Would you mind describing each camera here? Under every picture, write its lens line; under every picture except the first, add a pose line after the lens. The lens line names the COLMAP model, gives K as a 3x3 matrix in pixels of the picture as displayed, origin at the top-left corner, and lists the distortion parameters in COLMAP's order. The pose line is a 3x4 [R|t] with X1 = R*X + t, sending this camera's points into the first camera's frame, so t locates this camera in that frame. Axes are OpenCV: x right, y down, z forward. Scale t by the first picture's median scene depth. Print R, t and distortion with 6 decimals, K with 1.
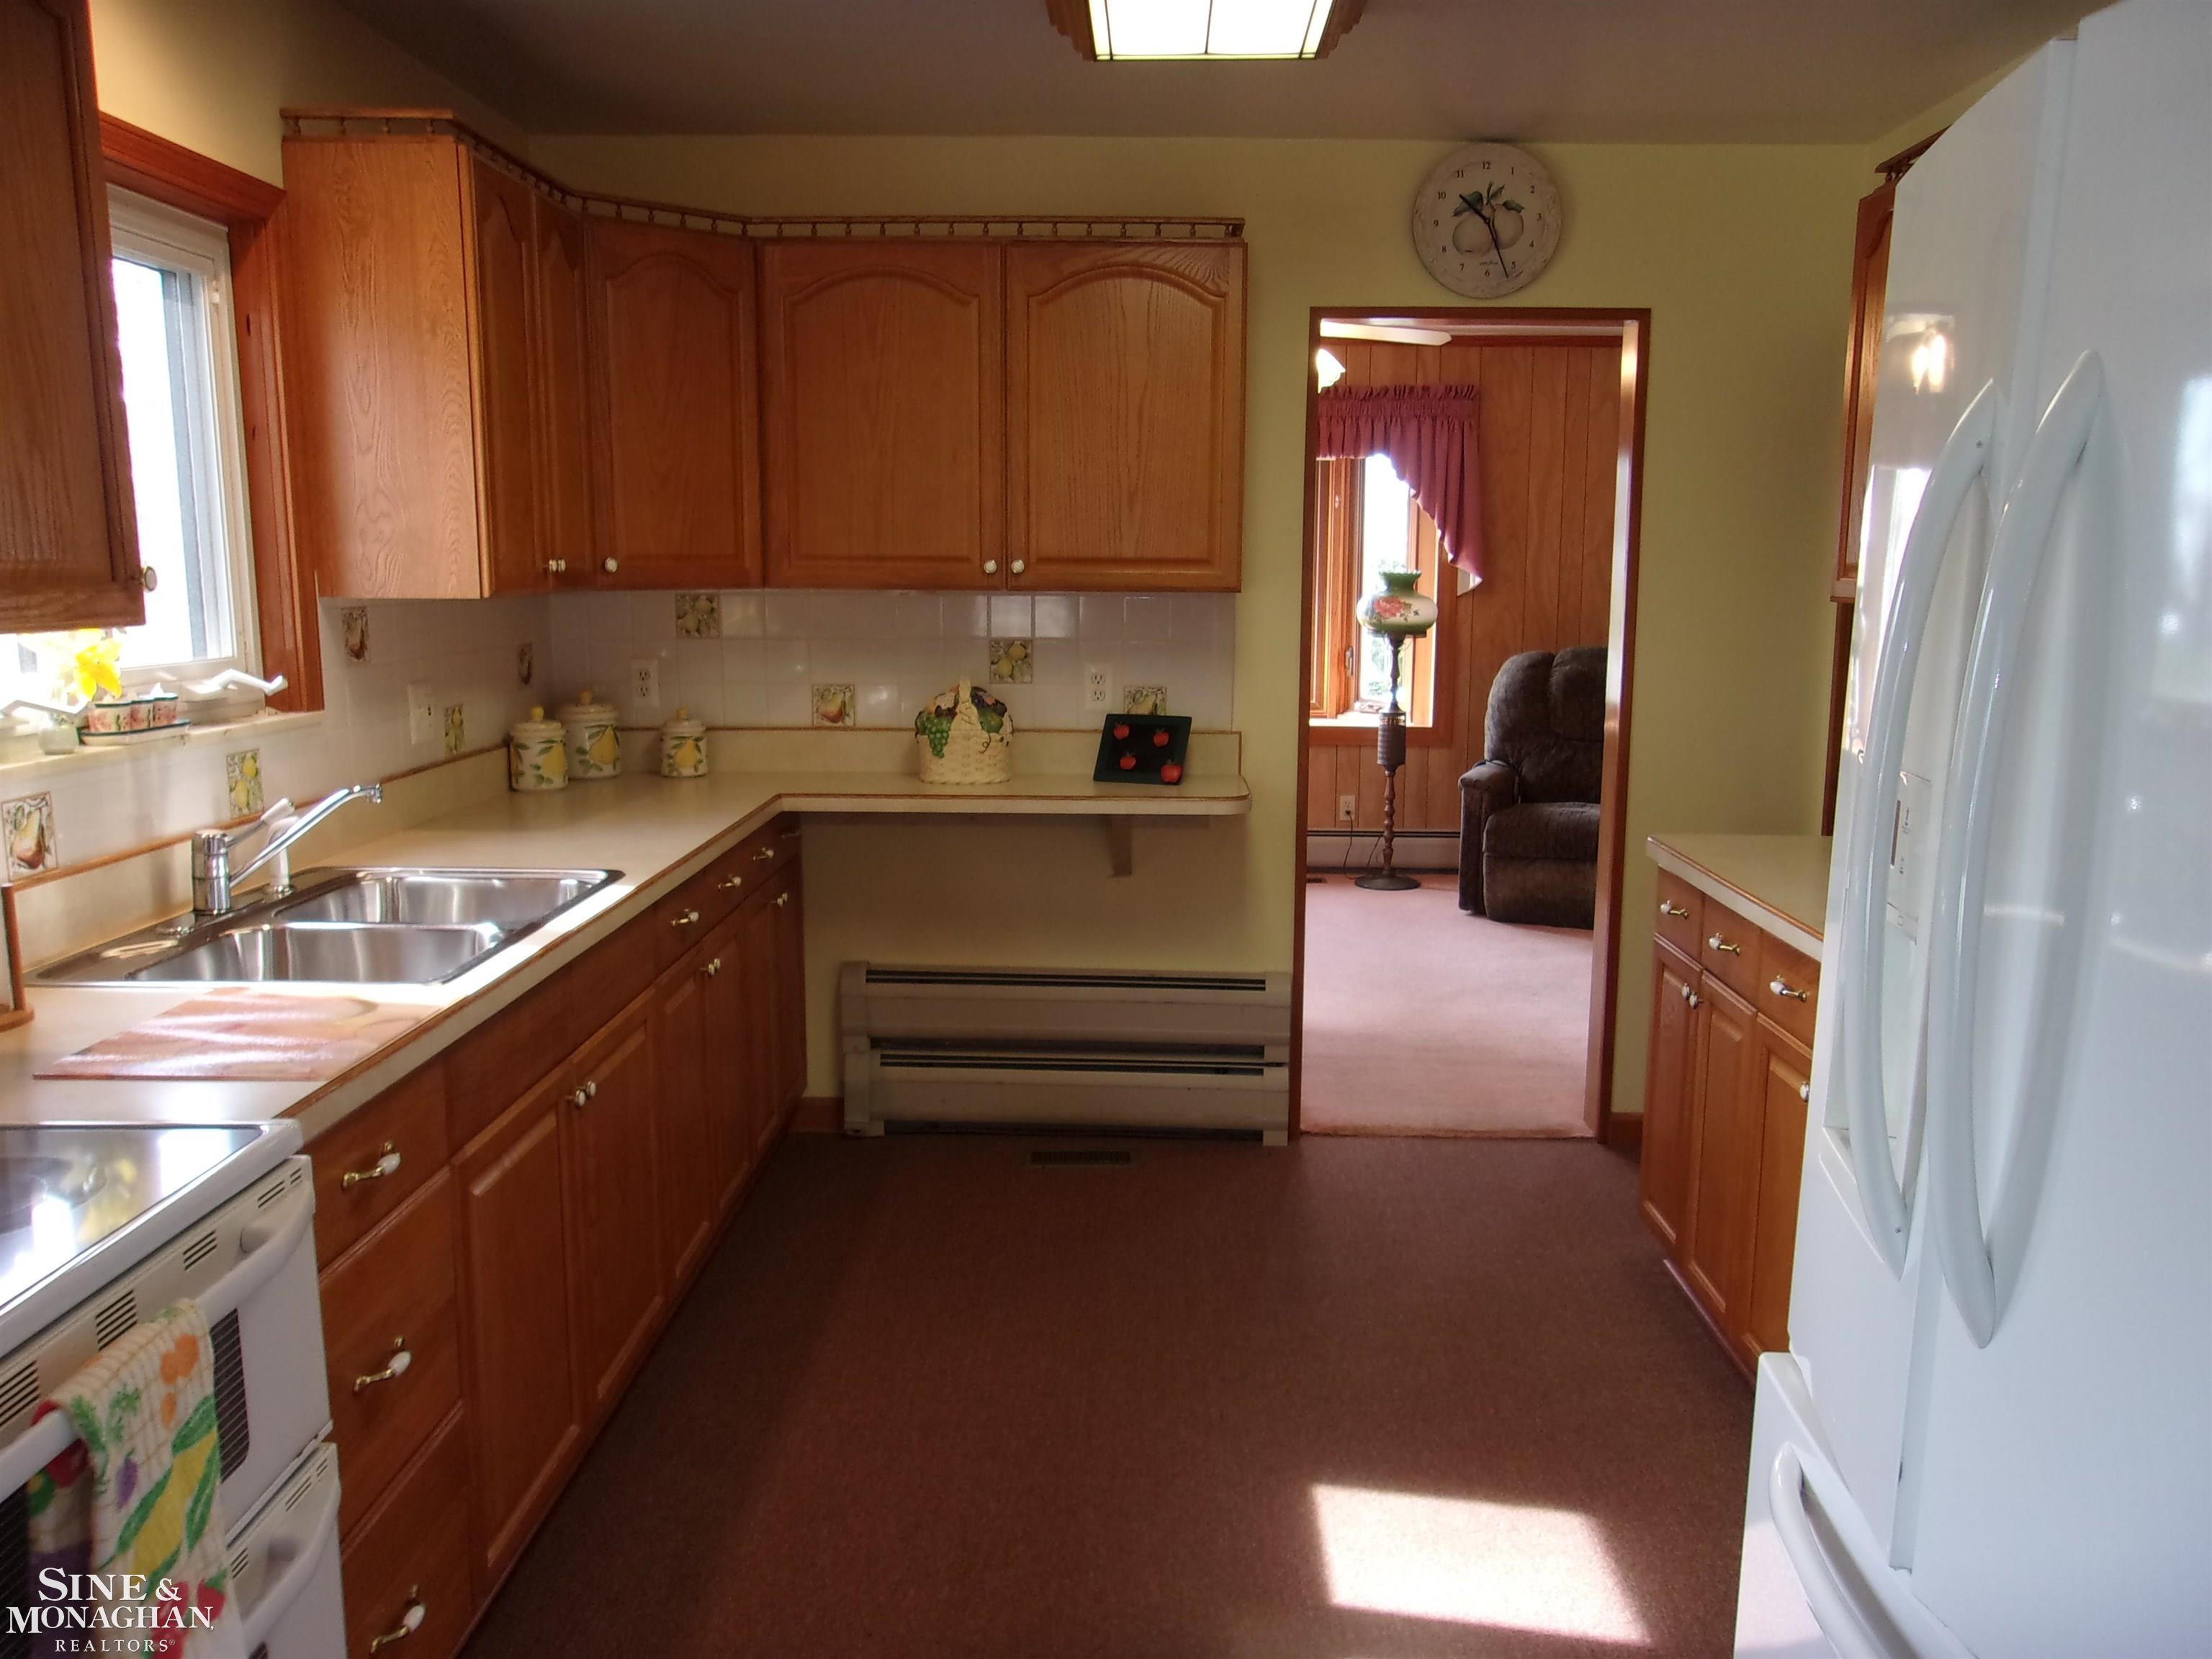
lens RADIAL K [[1740.5, 0, 1106.0], [0, 1740.5, 829.5], [0, 0, 1]] dist [-0.005240, 0.034449]
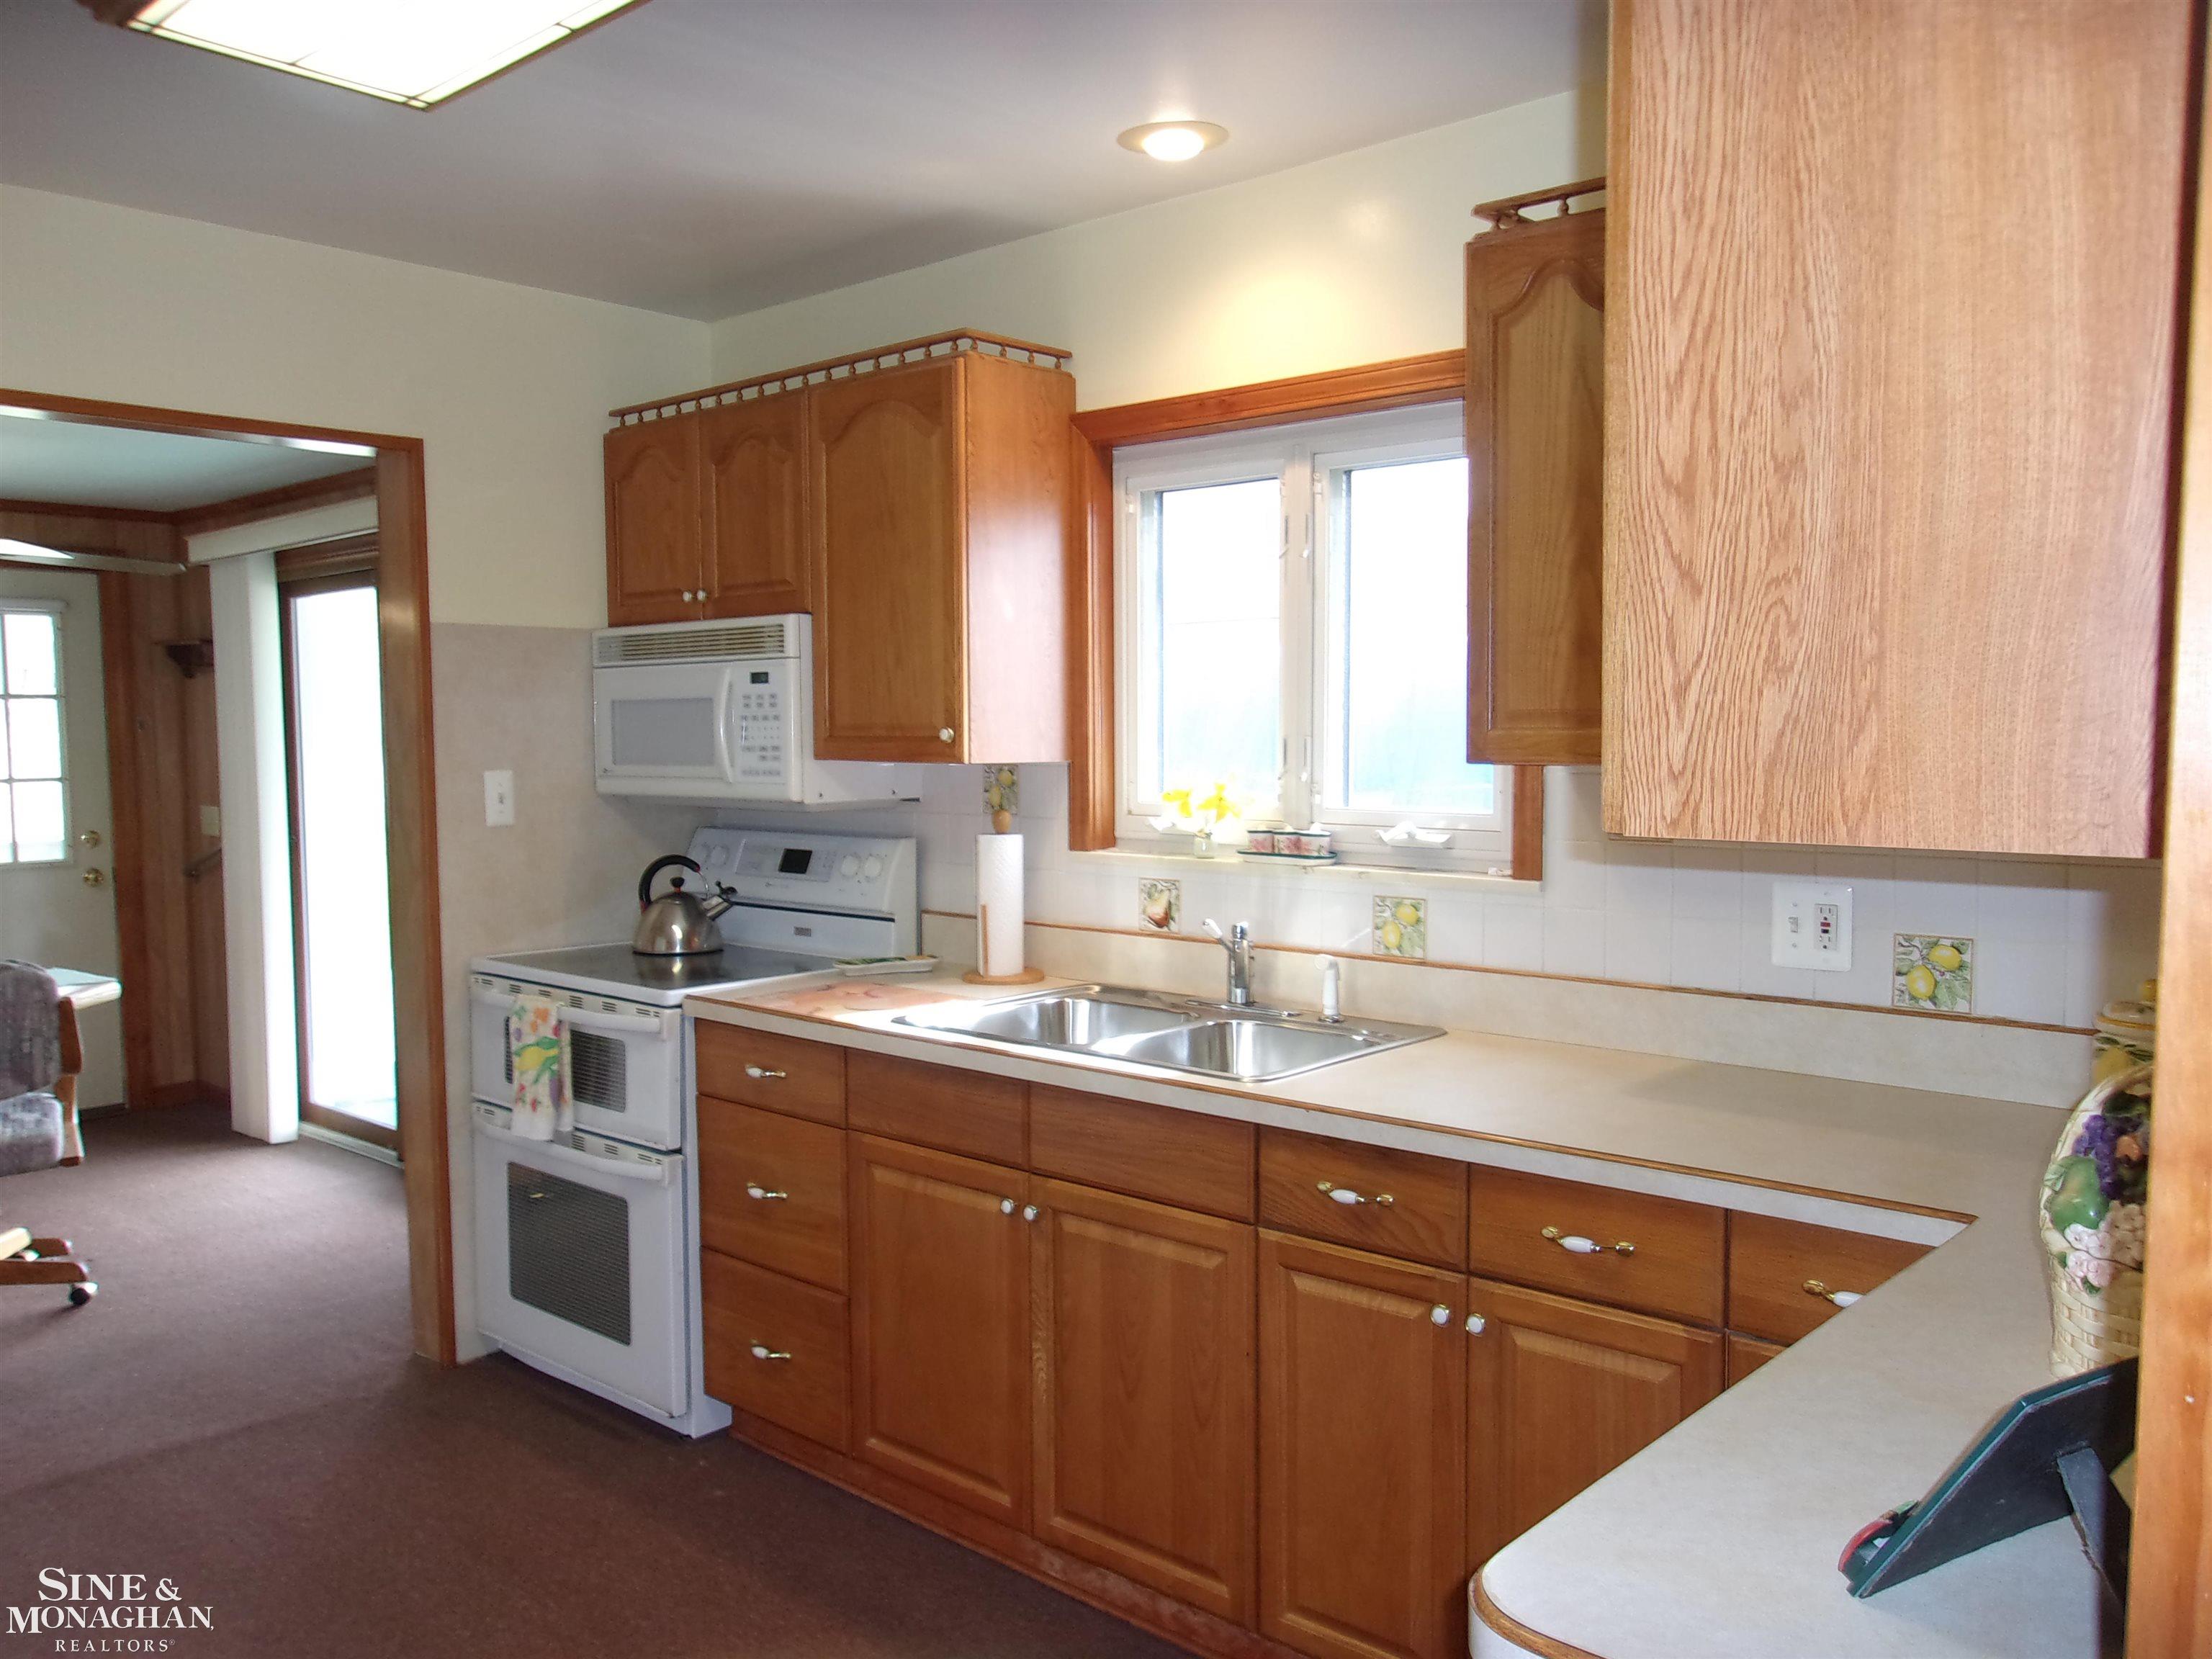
lens RADIAL K [[1731.2, 0, 1102.1], [0, 1731.2, 837.2], [0, 0, 1]] dist [-0.006048, 0.013350]
pose [[-0.646981, 0.056177, -0.760434, 0.306612], [-0.111444, 0.979607, 0.167185, -0.168956], [0.754318, 0.192912, -0.627527, 1.076017]]
